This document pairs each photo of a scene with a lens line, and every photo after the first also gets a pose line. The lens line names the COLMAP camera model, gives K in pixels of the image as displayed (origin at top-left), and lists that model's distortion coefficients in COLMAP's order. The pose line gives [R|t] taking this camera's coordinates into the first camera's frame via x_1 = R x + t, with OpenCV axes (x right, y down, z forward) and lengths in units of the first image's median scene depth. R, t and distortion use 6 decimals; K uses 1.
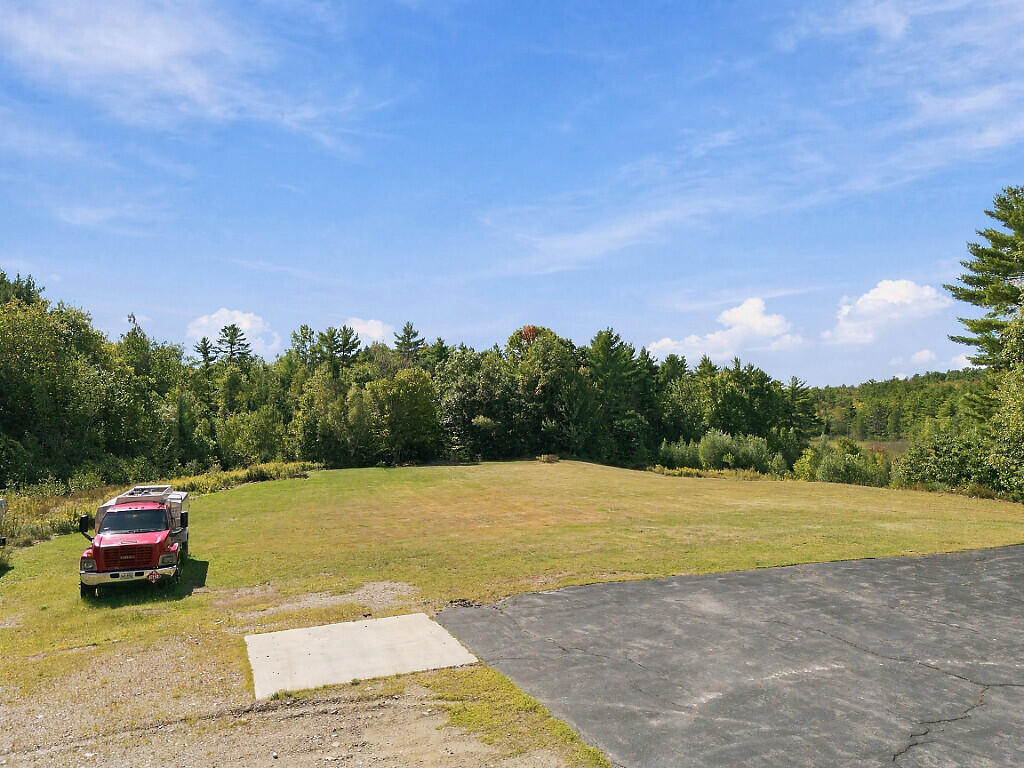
lens RADIAL K [[715.2, 0, 510.1], [0, 715.2, 383.0], [0, 0, 1]] dist [0.056758, -0.044406]
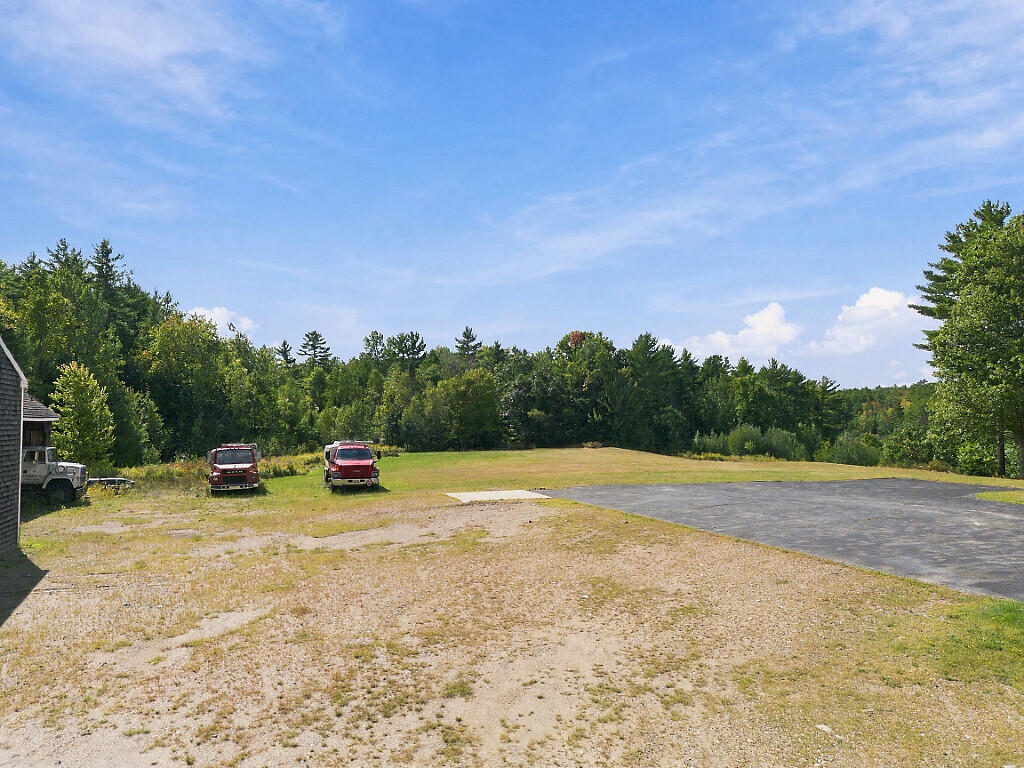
lens RADIAL K [[715.2, 0, 512.0], [0, 715.2, 391.2], [0, 0, 1]] dist [0.056758, -0.044406]
pose [[0.997934, 0.000495, -0.064245, -0.003798], [0.000176, 0.999946, 0.010431, 0.003836], [0.064247, -0.010421, 0.997880, -0.175442]]
